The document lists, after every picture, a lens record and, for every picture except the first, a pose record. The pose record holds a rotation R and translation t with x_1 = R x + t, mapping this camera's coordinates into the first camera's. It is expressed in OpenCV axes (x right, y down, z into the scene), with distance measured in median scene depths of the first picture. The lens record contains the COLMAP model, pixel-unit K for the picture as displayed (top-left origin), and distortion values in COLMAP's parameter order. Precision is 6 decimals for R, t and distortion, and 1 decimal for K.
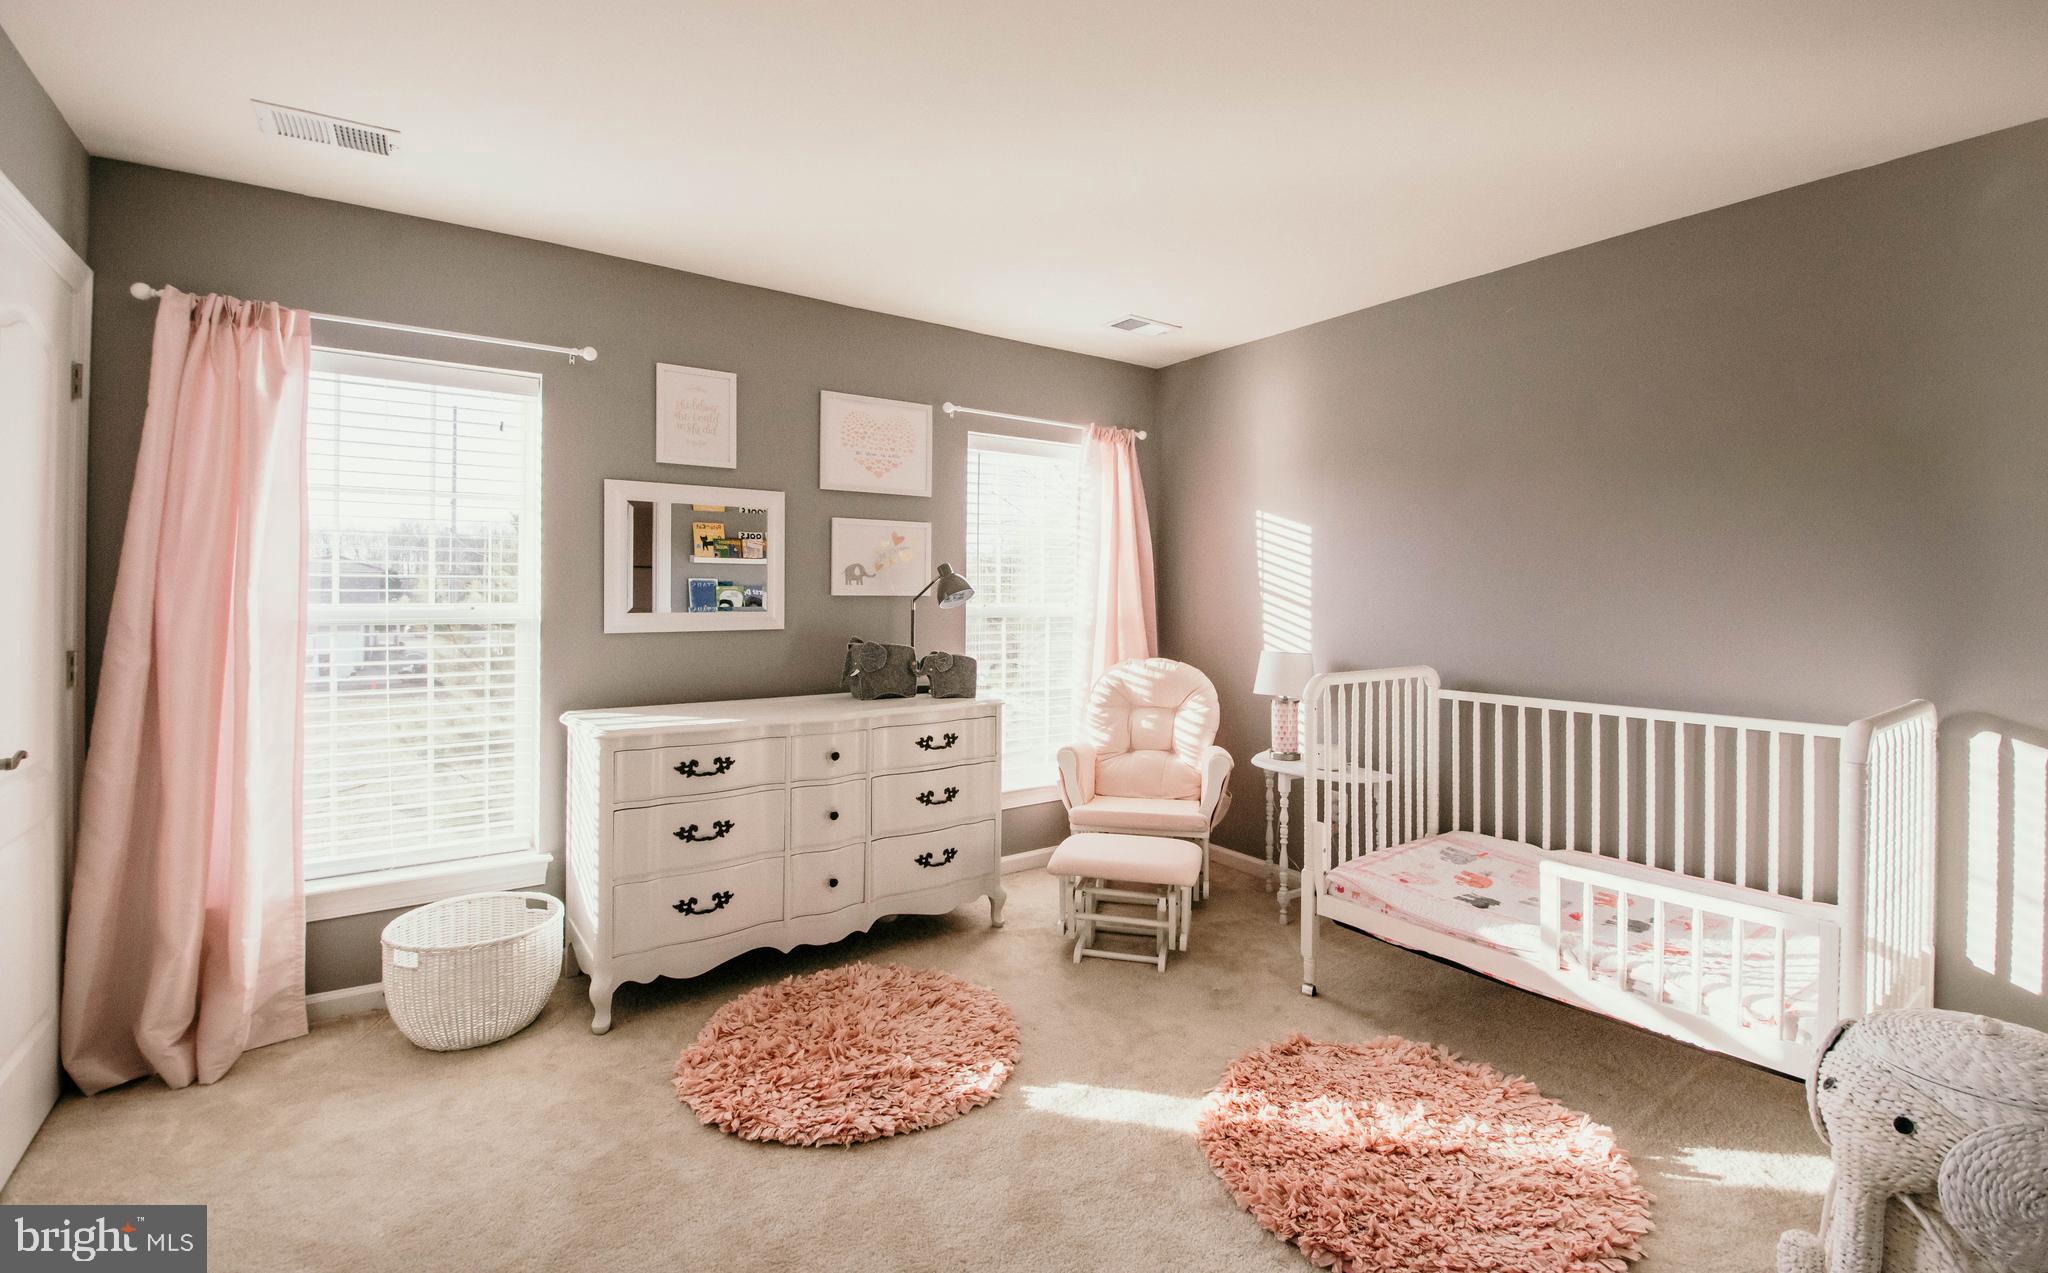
lens RADIAL K [[878.7, 0, 1024.0], [0, 878.7, 636.5], [0, 0, 1]] dist [-0.000642, -0.000131]
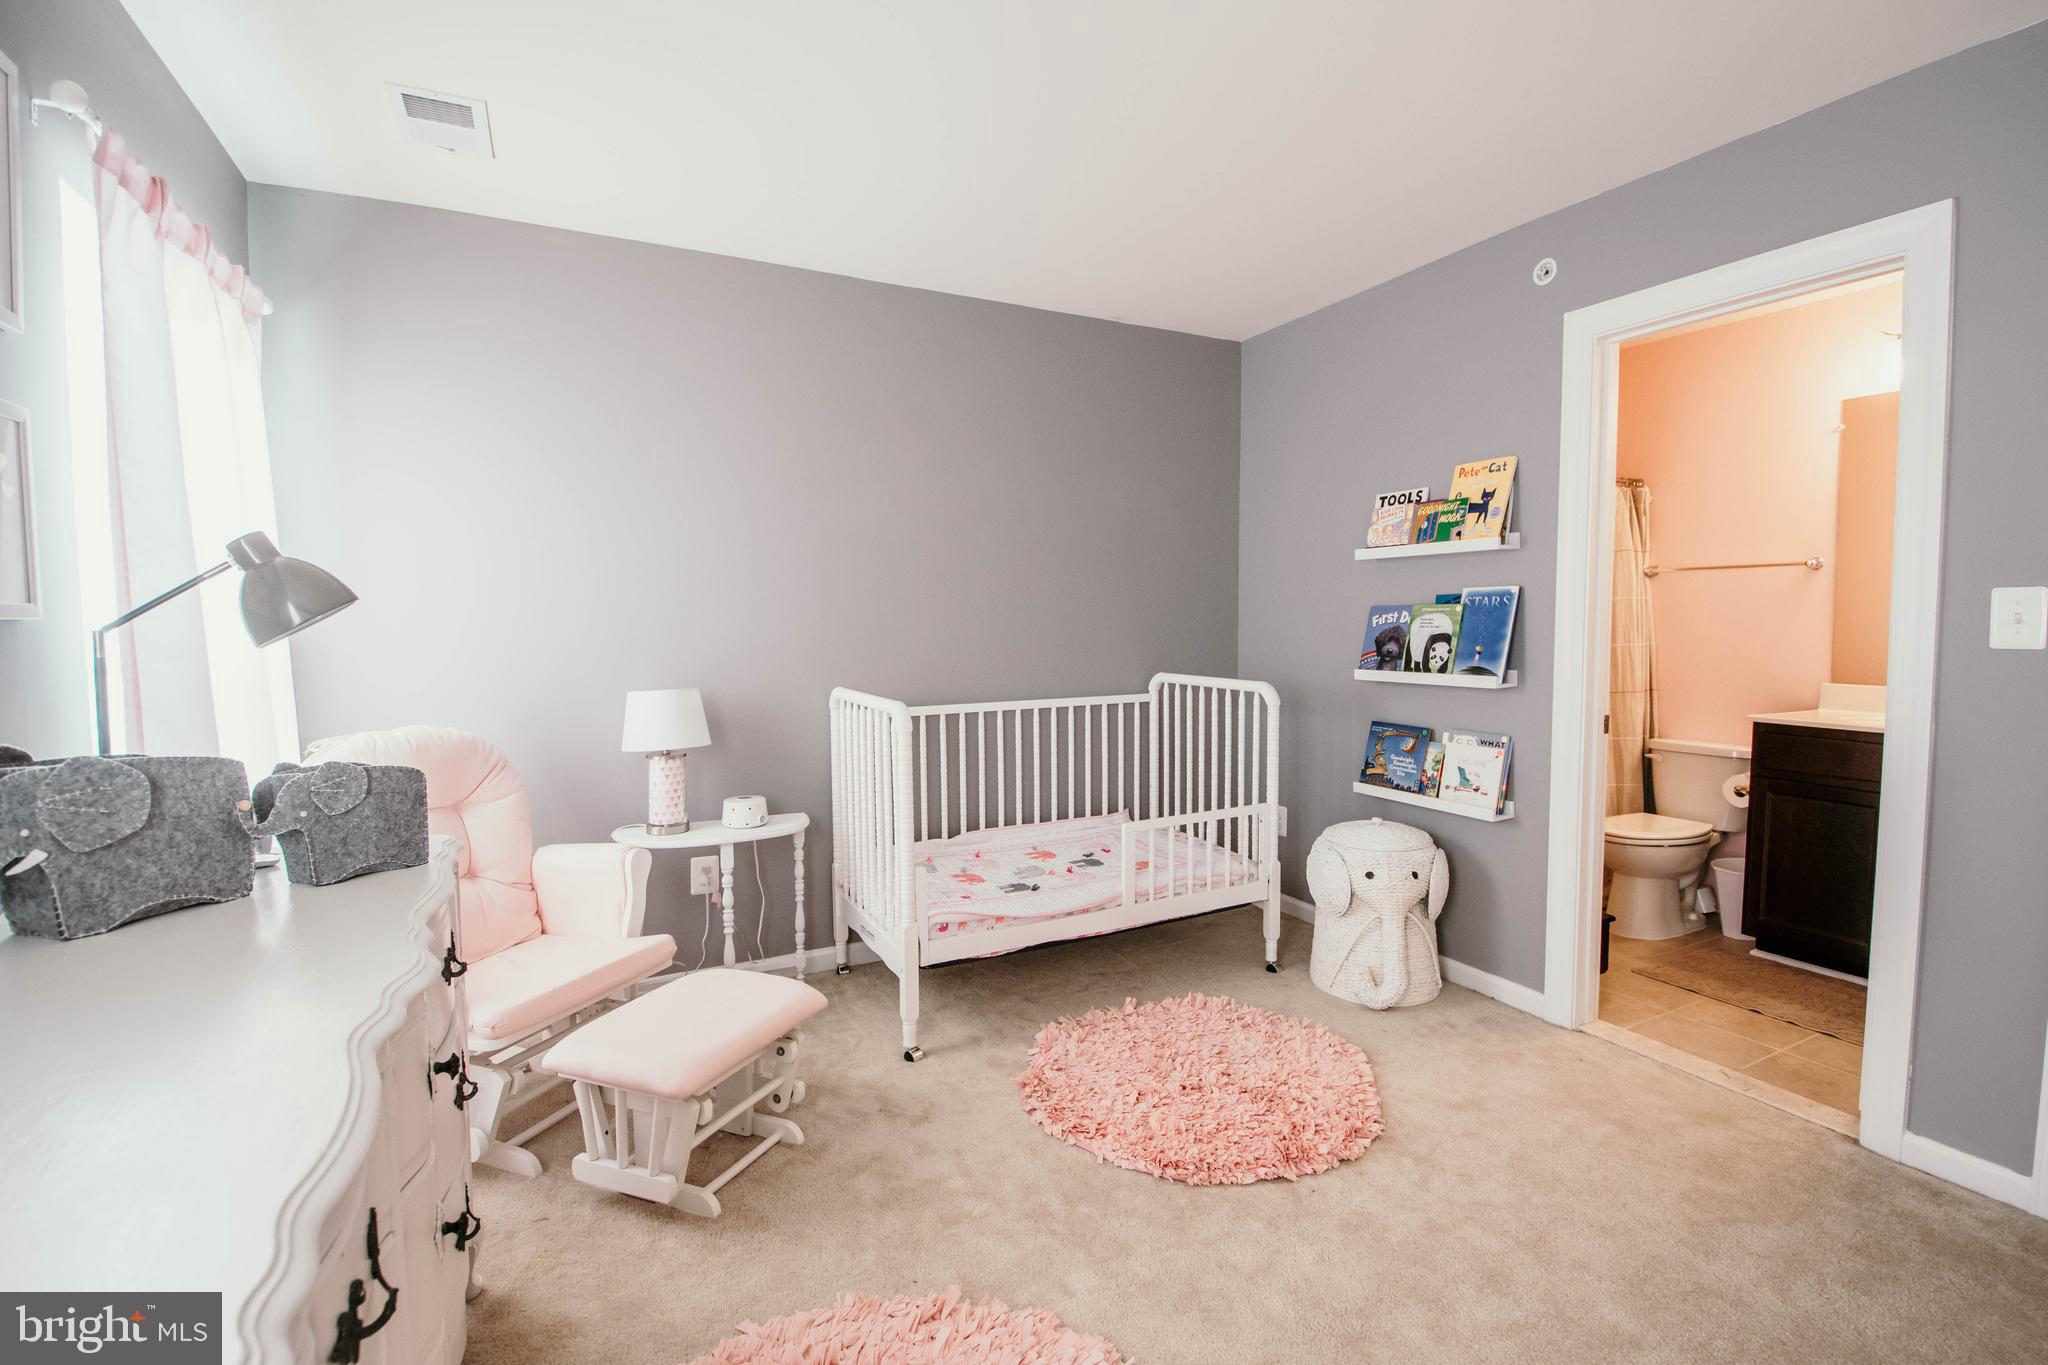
lens RADIAL K [[970.0, 0, 1024.0], [0, 970.0, 682.5], [0, 0, 1]] dist [0.001211, 0.000047]
pose [[0.130090, -0.077488, 0.988470, -0.647519], [0.054960, 0.995972, 0.070843, -0.041610], [-0.989978, 0.045111, 0.133825, 0.790191]]
